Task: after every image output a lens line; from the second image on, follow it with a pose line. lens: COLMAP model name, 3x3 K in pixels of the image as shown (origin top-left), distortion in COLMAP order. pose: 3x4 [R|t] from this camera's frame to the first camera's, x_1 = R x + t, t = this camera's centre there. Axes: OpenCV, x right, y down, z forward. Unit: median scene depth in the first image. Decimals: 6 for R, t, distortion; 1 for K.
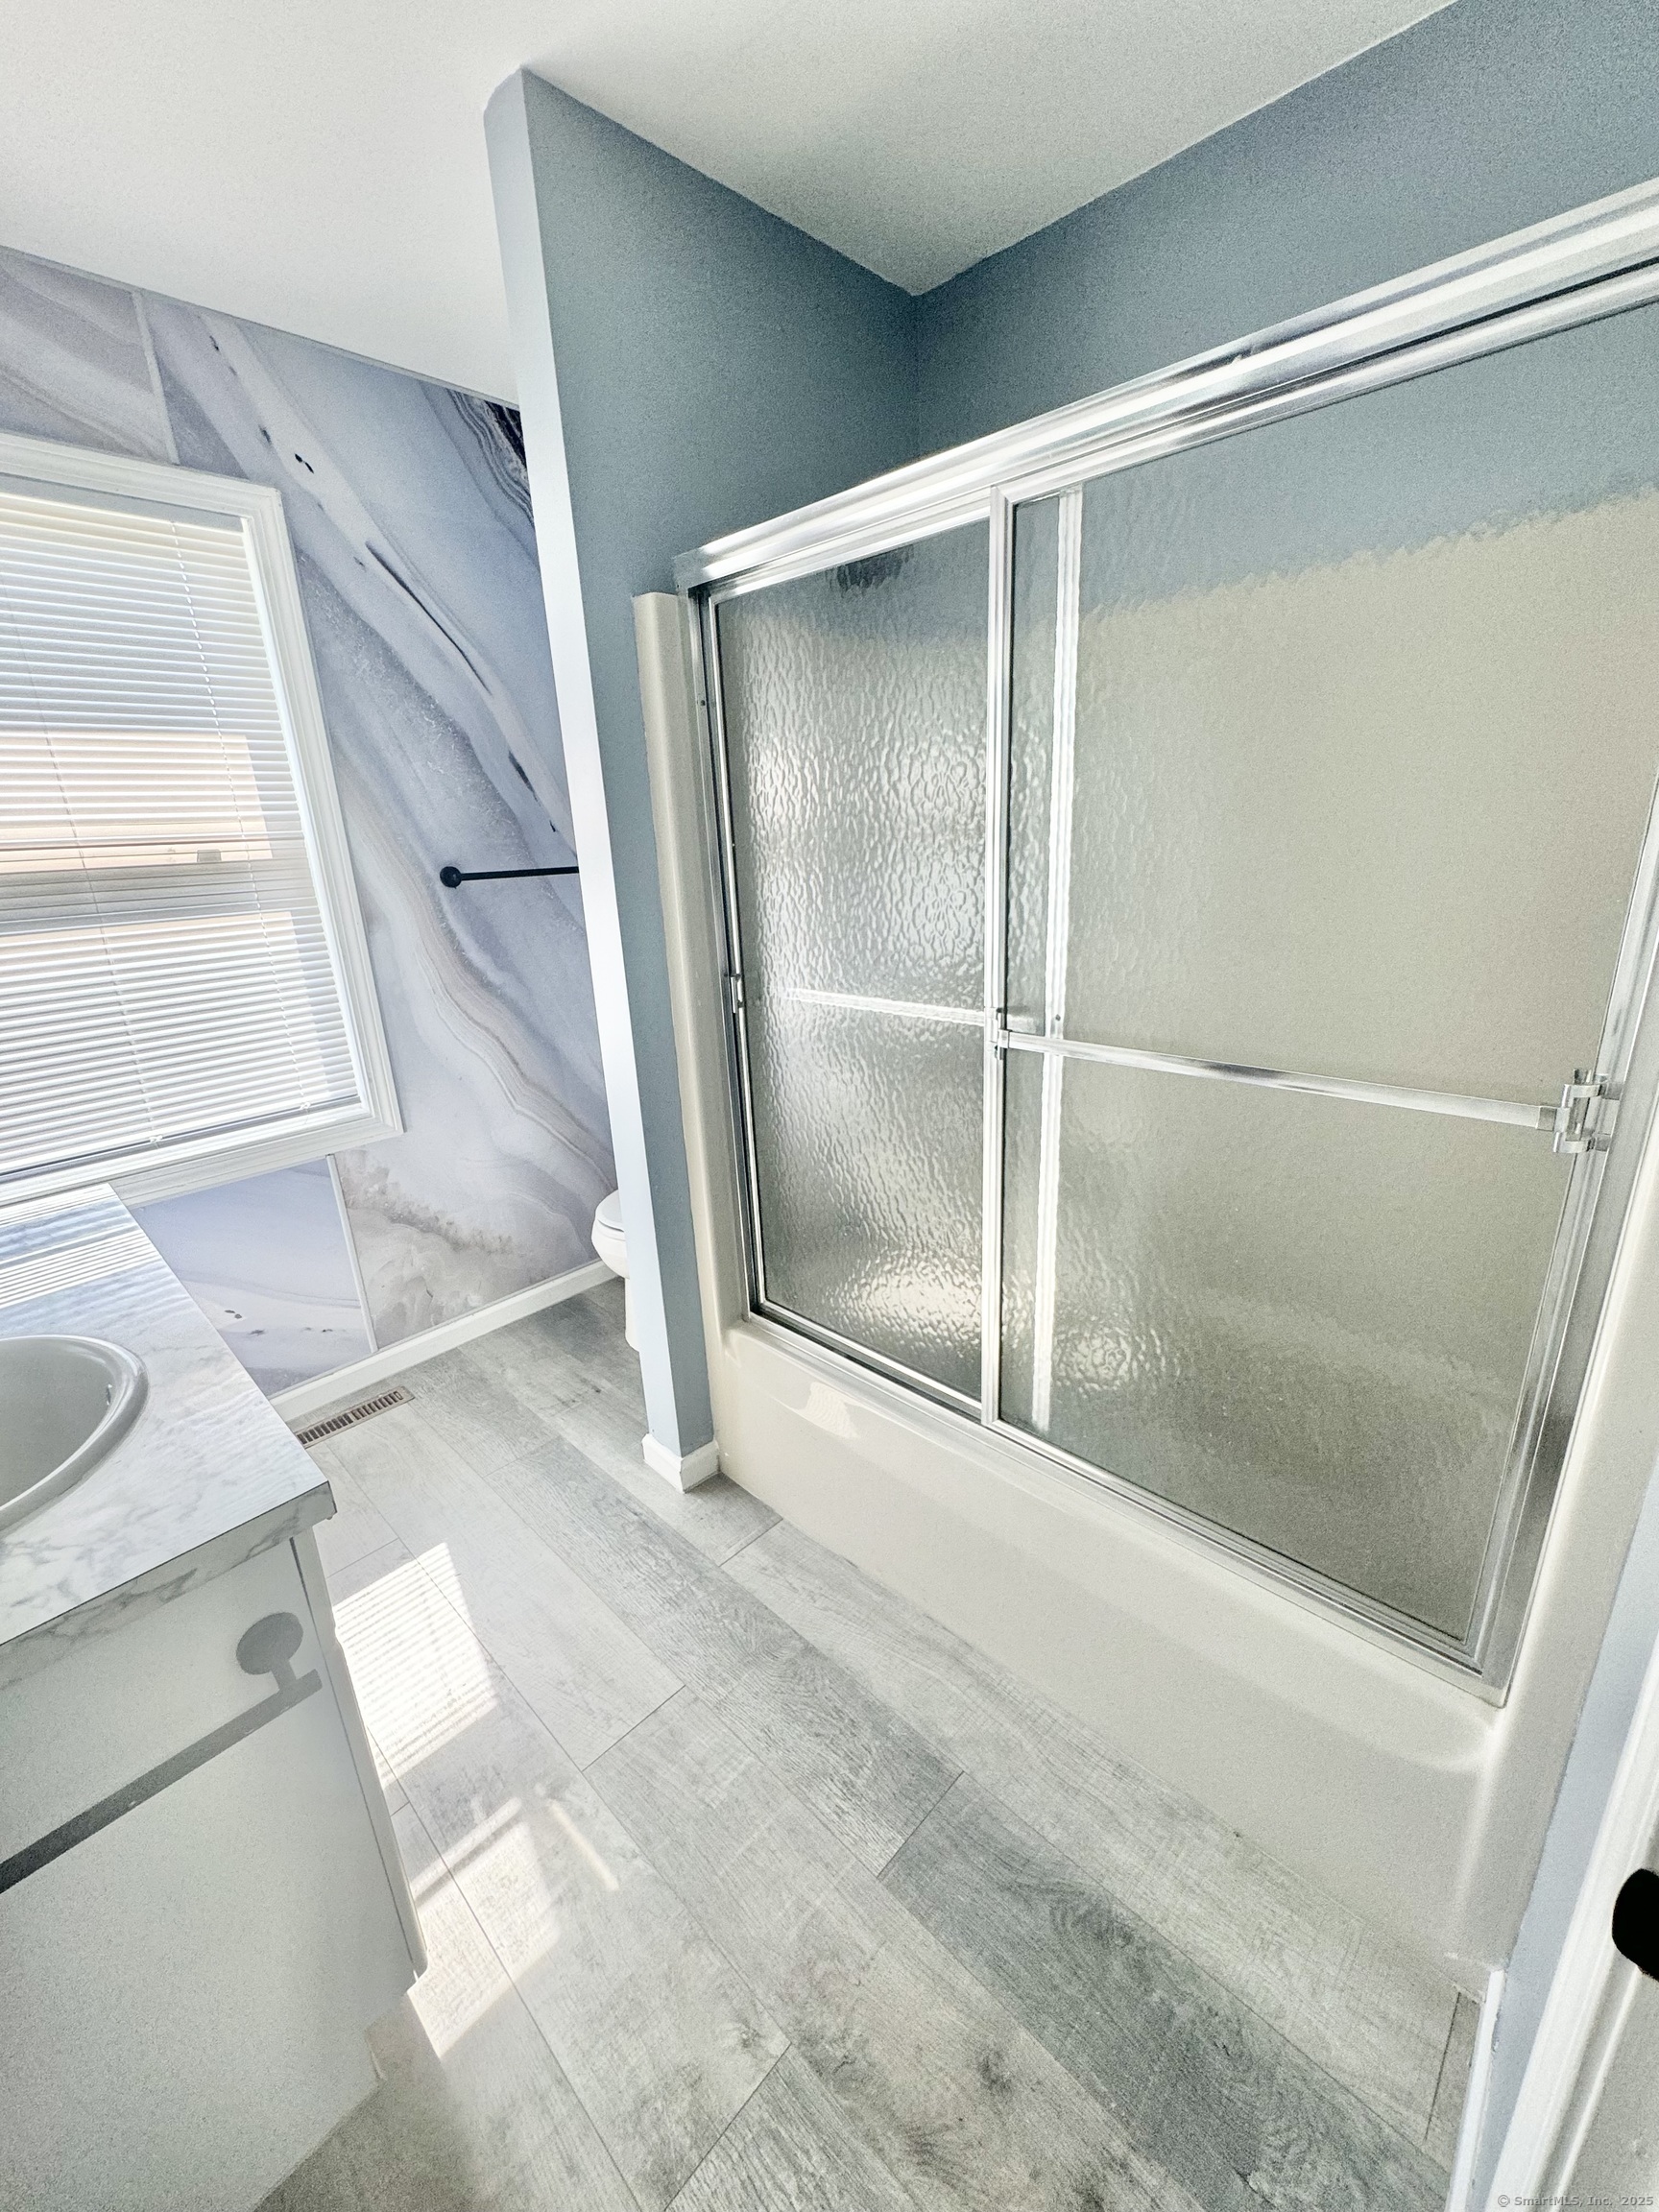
lens RADIAL K [[881.5, 0, 833.7], [0, 881.5, 1105.5], [0, 0, 1]] dist [-0.008894, 0.000242]
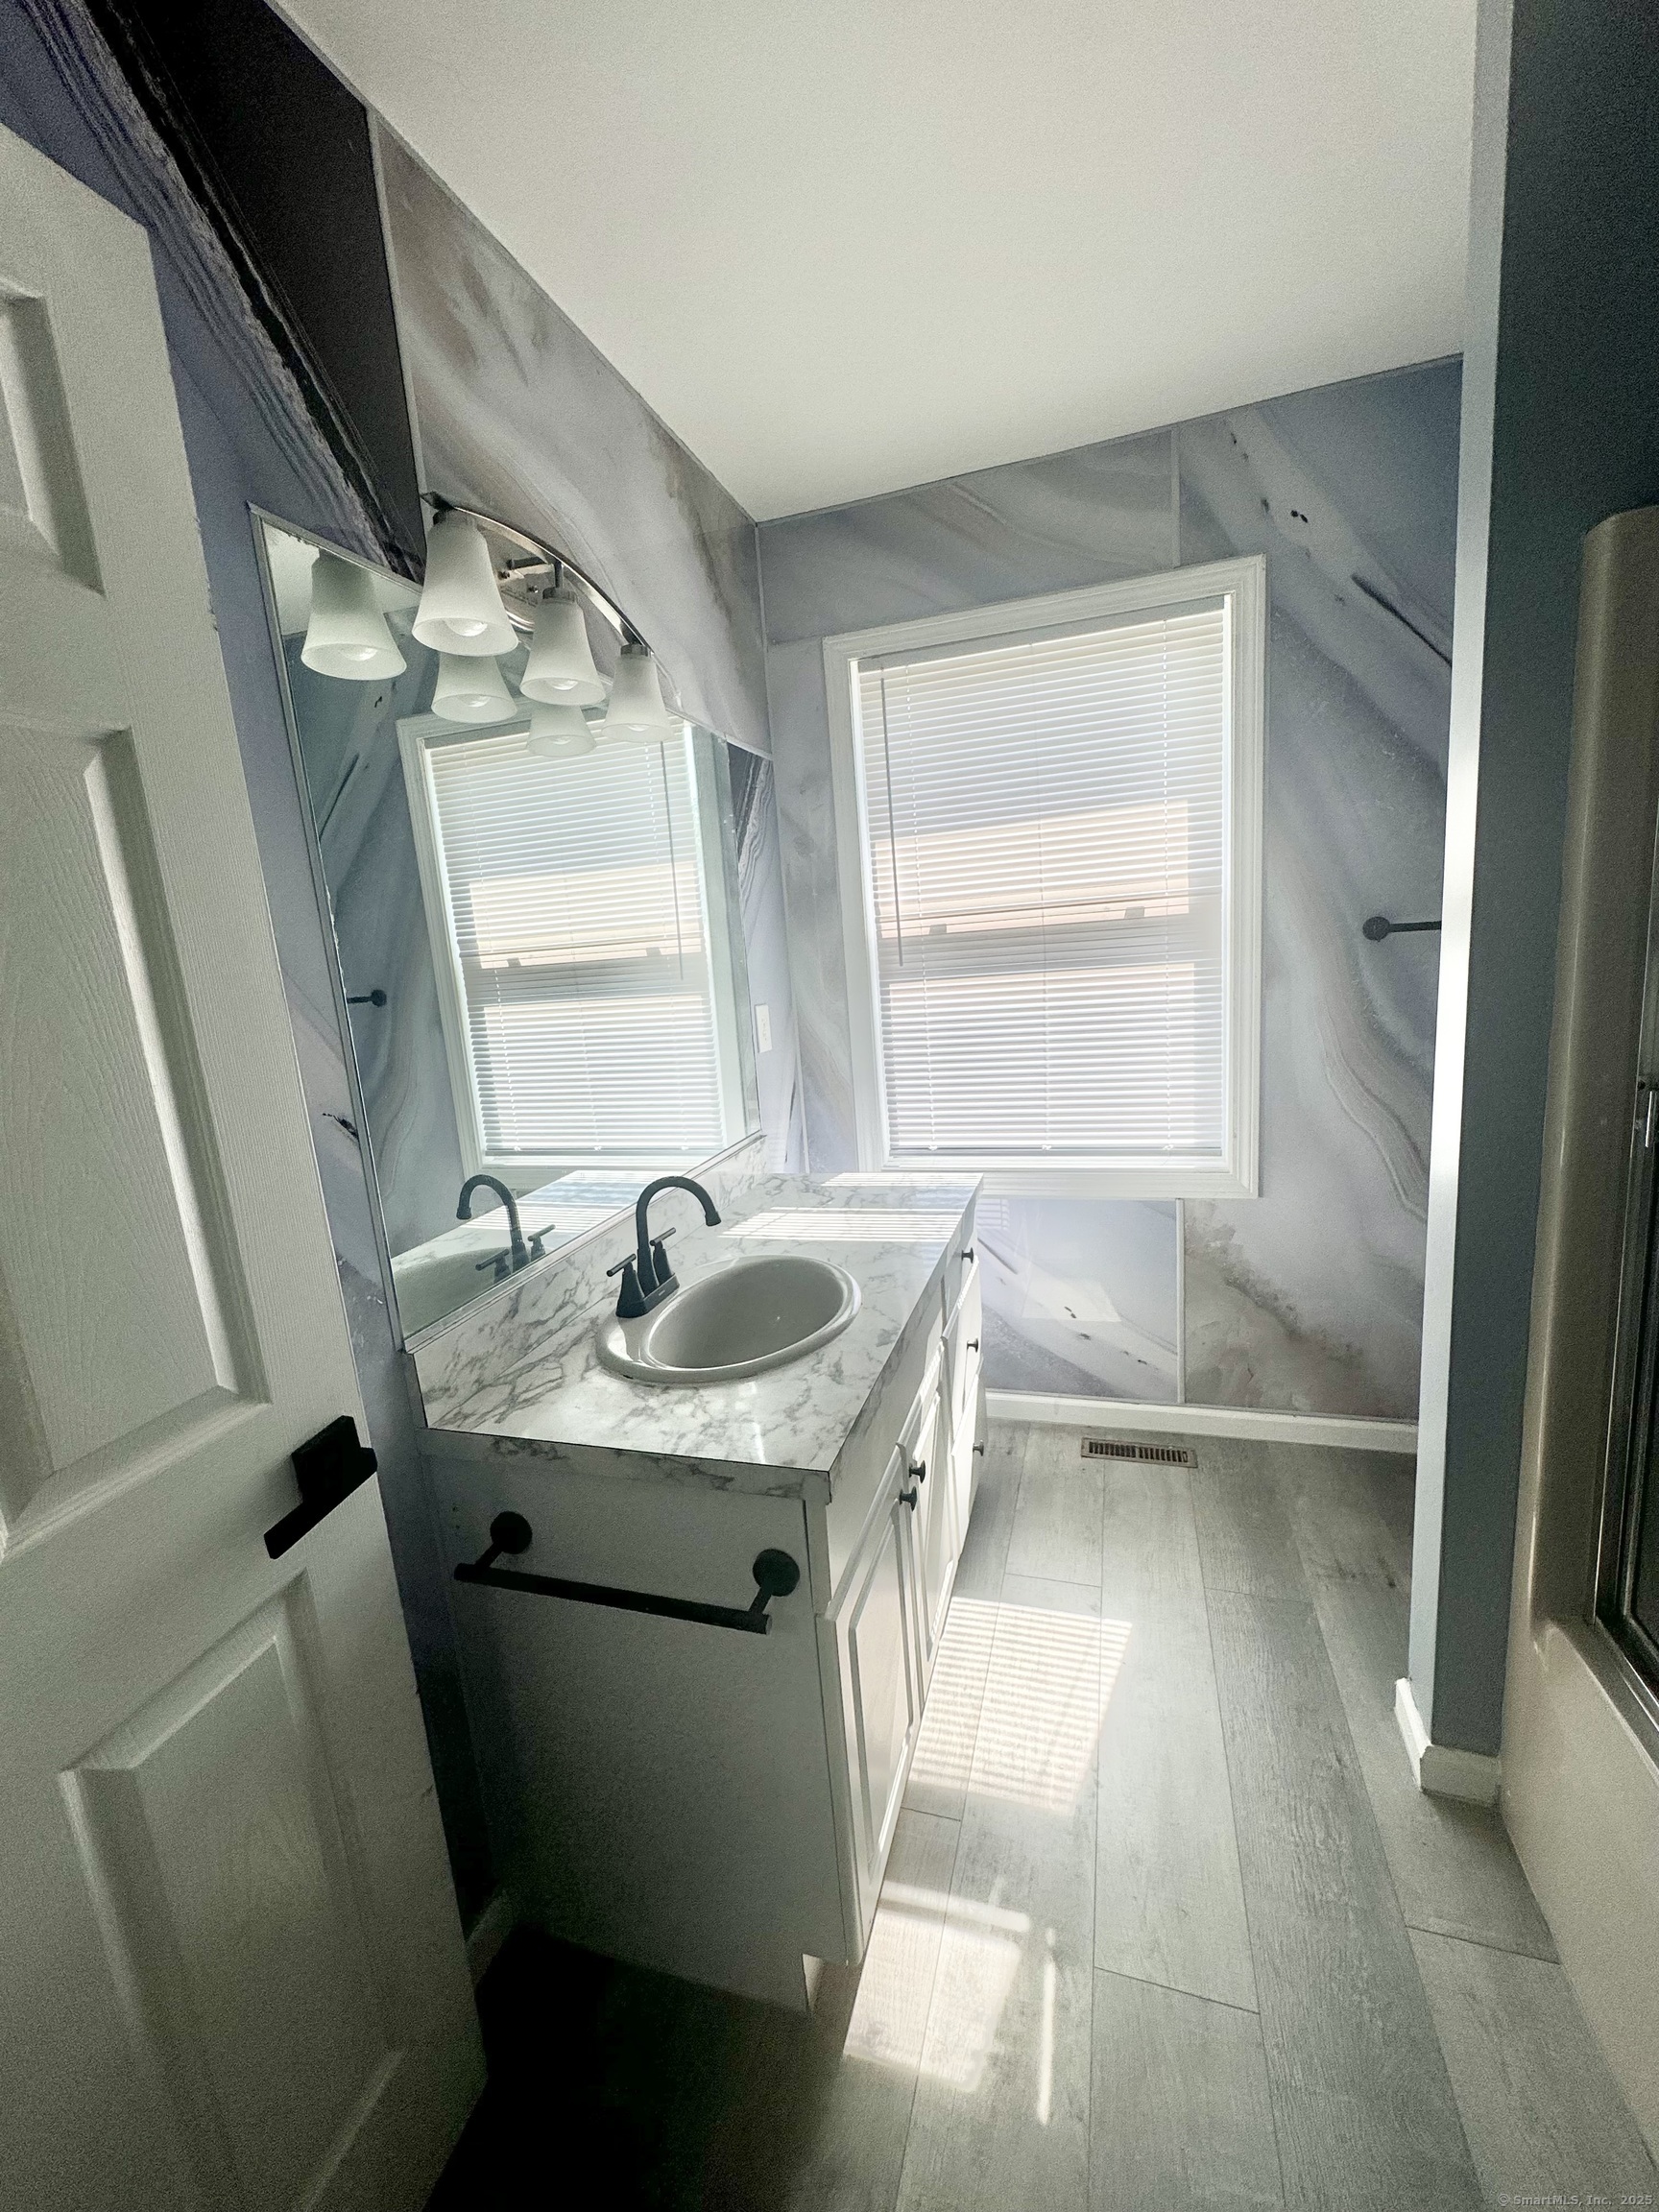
lens RADIAL K [[889.8, 0, 826.0], [0, 889.8, 1100.4], [0, 0, 1]] dist [-0.000947, -0.000011]
pose [[0.440632, 0.167134, -0.881992, 0.138382], [-0.210151, 0.974418, 0.079659, -0.051735], [0.872743, 0.150251, 0.464483, 0.146104]]
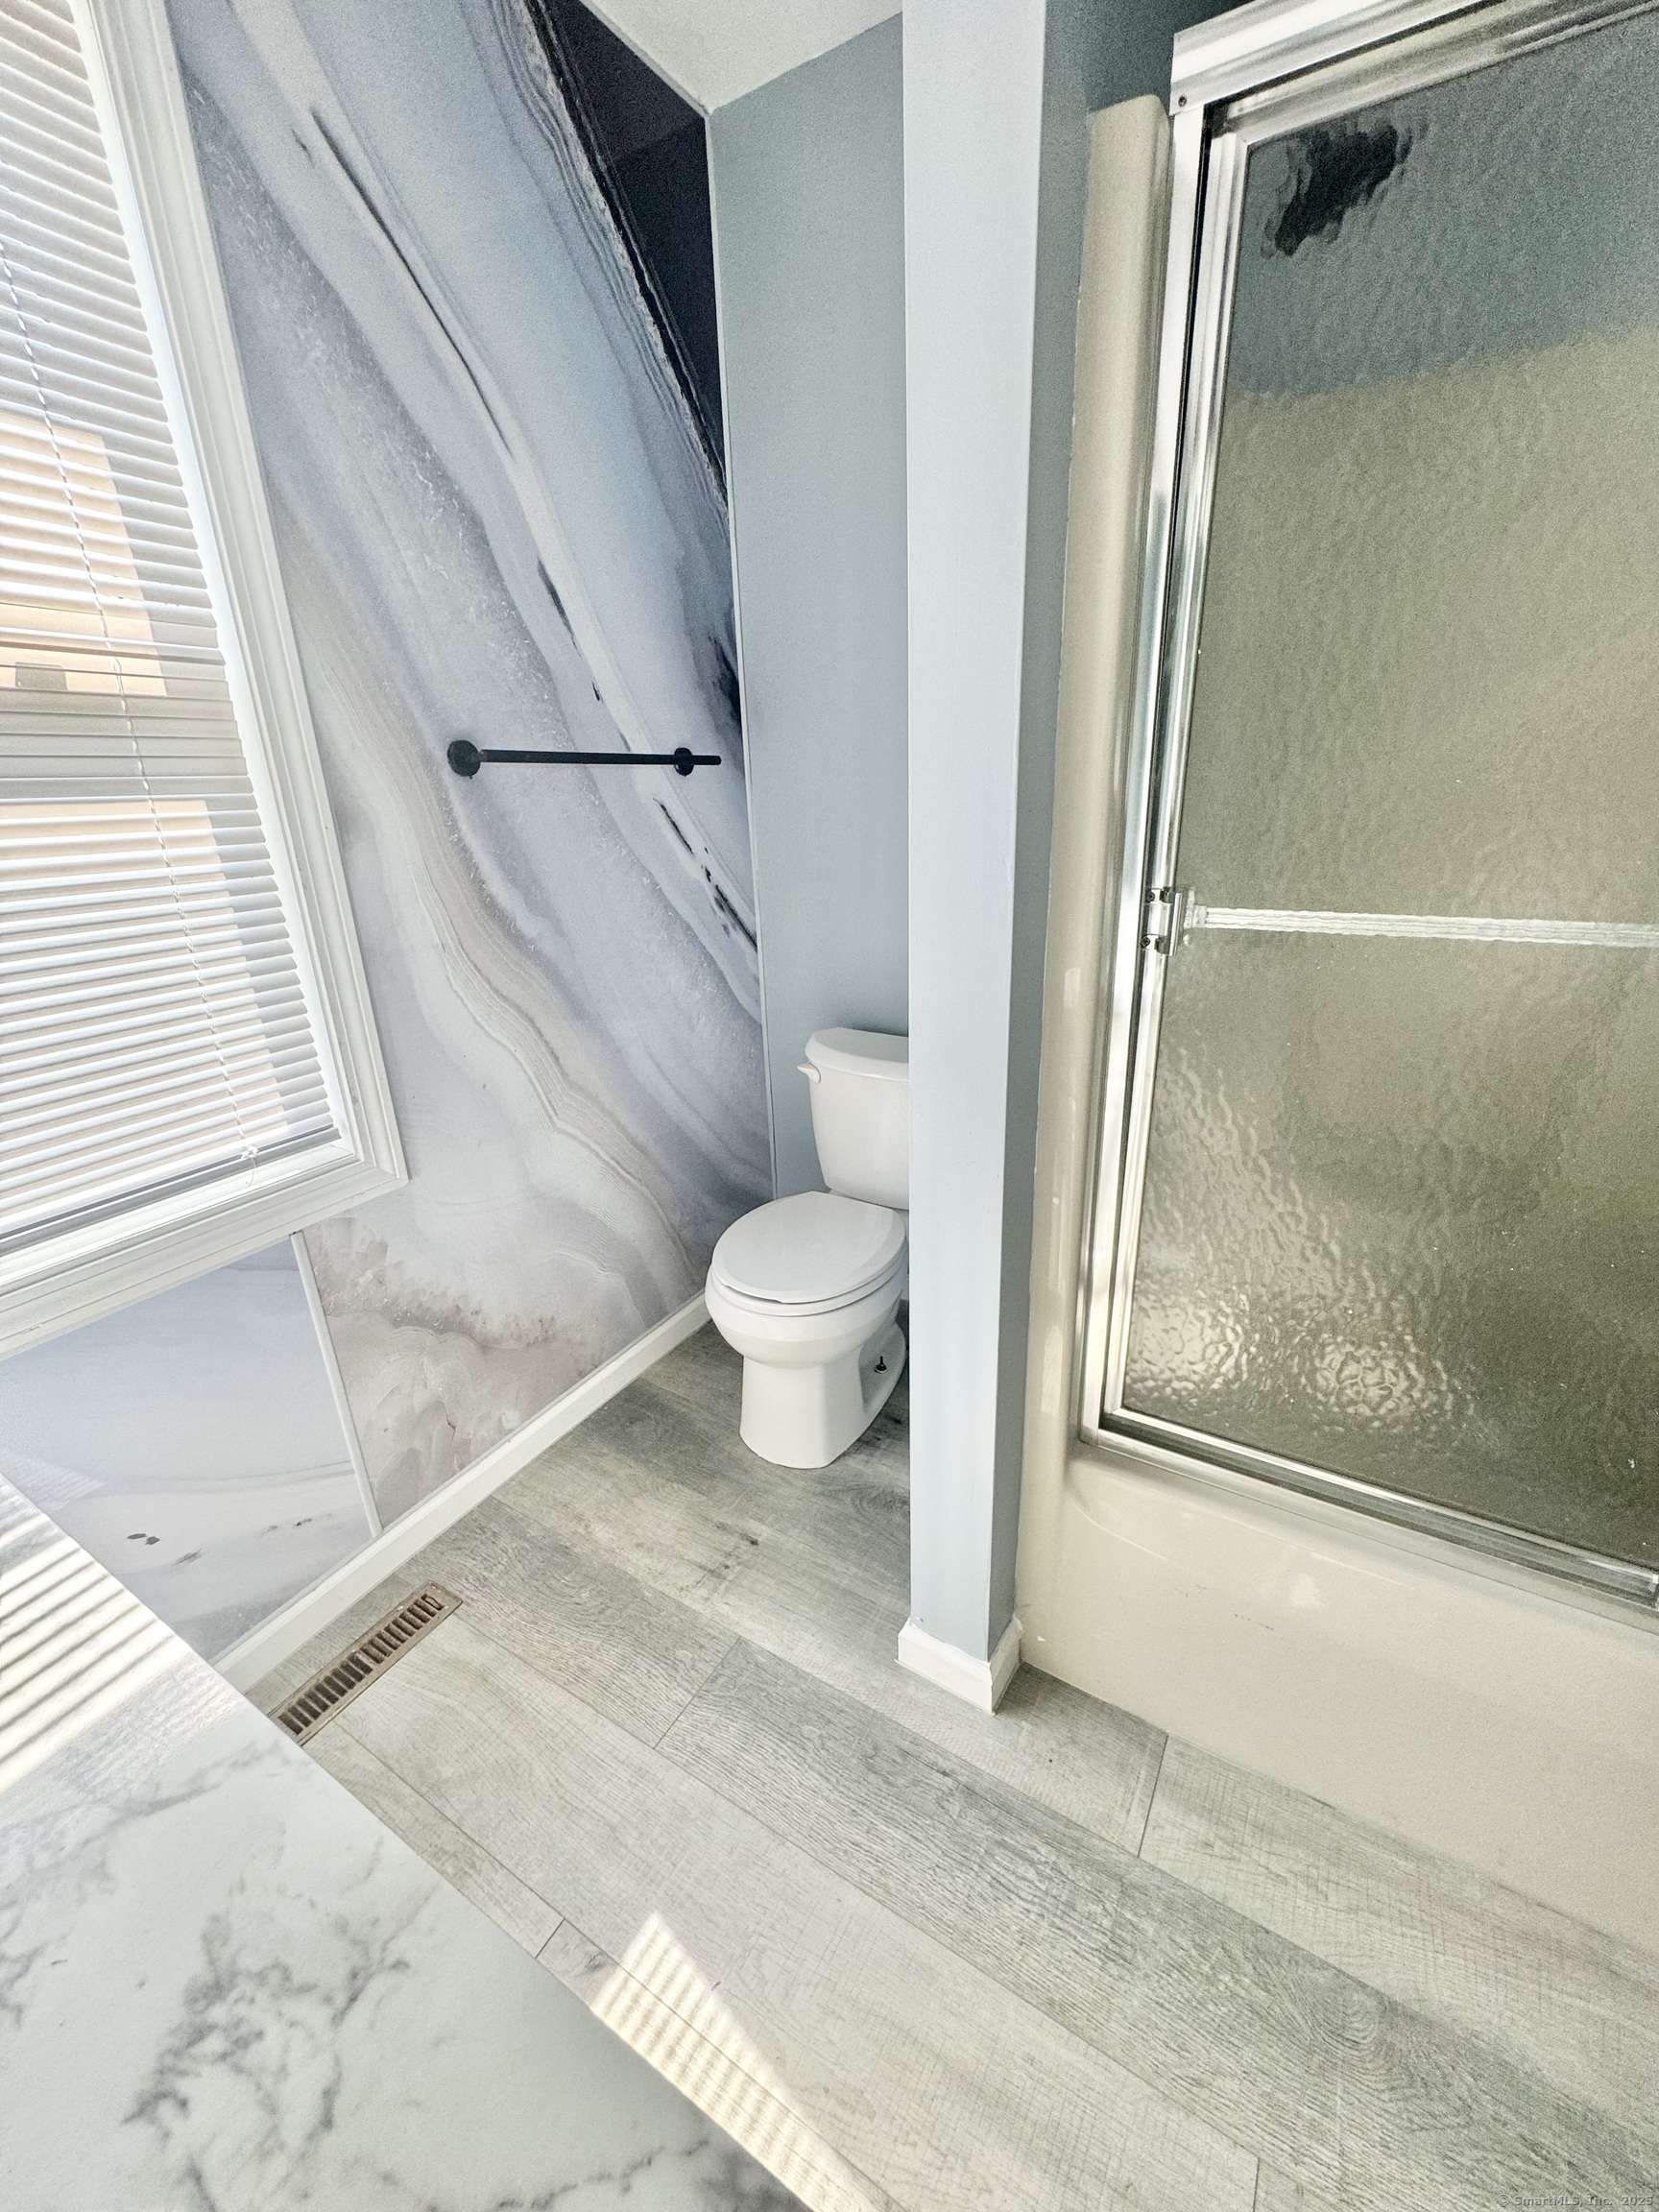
lens RADIAL K [[881.4, 0, 830.0], [0, 881.4, 1104.3], [0, 0, 1]] dist [-0.004145, 0.000289]
pose [[0.975225, -0.060756, 0.212707, -0.351544], [0.052881, 0.997695, 0.042522, -0.034982], [-0.214800, -0.030220, 0.976190, 0.363159]]
